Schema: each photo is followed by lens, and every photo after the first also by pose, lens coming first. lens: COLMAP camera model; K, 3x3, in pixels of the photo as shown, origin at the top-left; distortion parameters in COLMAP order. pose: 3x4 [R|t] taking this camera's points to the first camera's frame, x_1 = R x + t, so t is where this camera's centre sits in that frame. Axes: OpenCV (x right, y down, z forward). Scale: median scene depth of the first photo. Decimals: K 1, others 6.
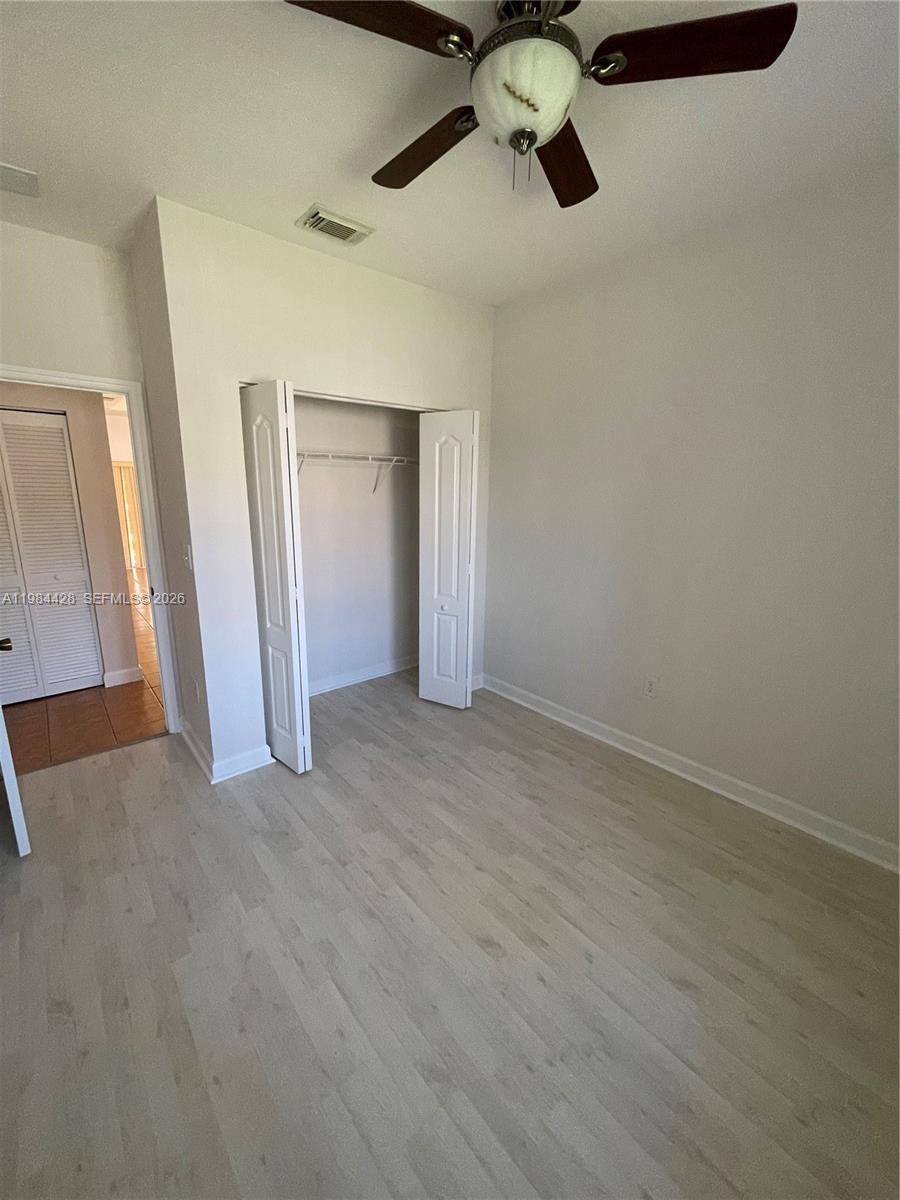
lens RADIAL K [[483.9, 0, 446.6], [0, 483.9, 600.0], [0, 0, 1]] dist [-0.001789, 0.000883]
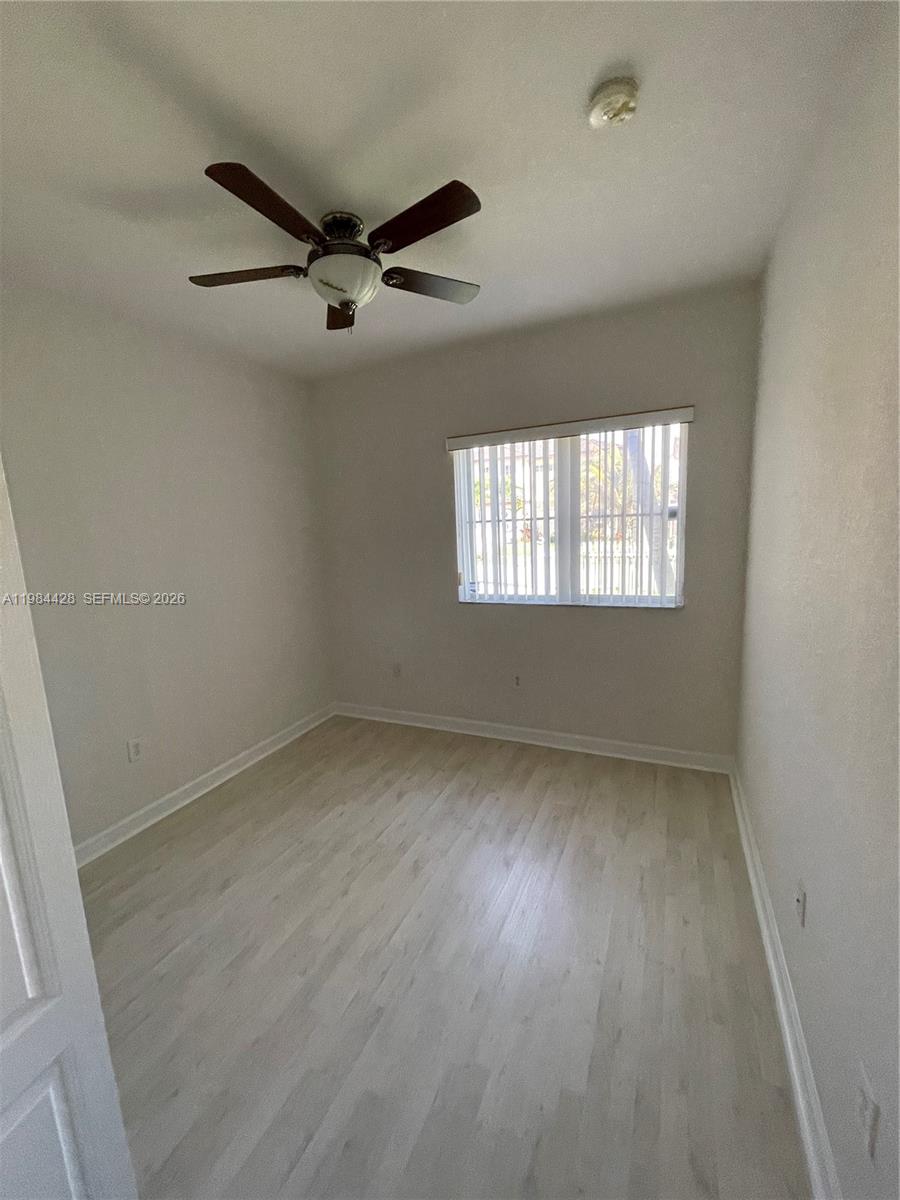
lens RADIAL K [[483.9, 0, 442.5], [0, 483.9, 596.5], [0, 0, 1]] dist [-0.001789, 0.000883]
pose [[-0.415198, -0.126069, 0.900953, -0.960143], [0.246825, 0.937593, 0.244944, -0.276866], [-0.875607, 0.324078, -0.358170, 1.065611]]
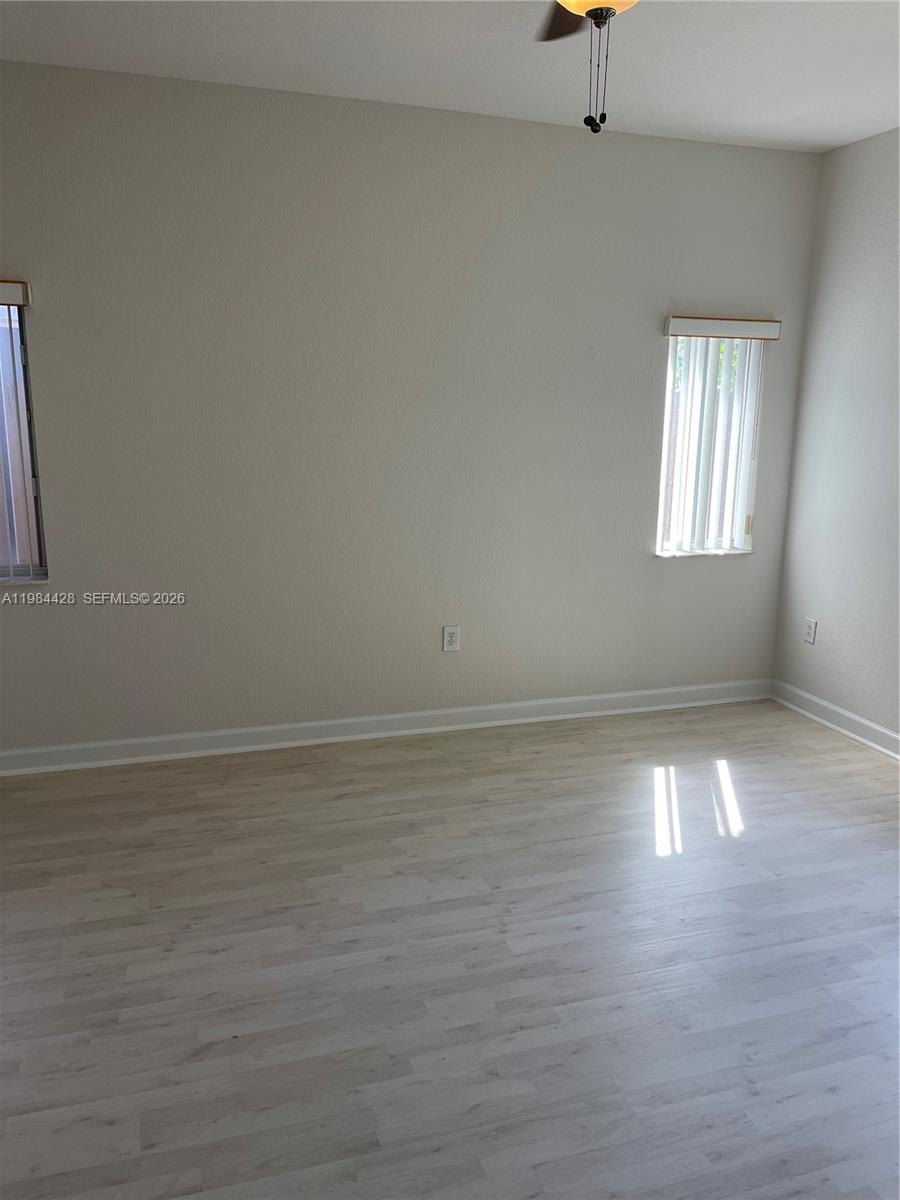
lens RADIAL K [[903.6, 0, 449.5], [0, 903.6, 597.9], [0, 0, 1]] dist [0.072071, -0.074779]
pose [[0.380100, -0.172939, 0.908634, -1.644443], [0.162110, 0.979615, 0.118635, -0.171985], [-0.910629, 0.102205, 0.400387, 0.501821]]
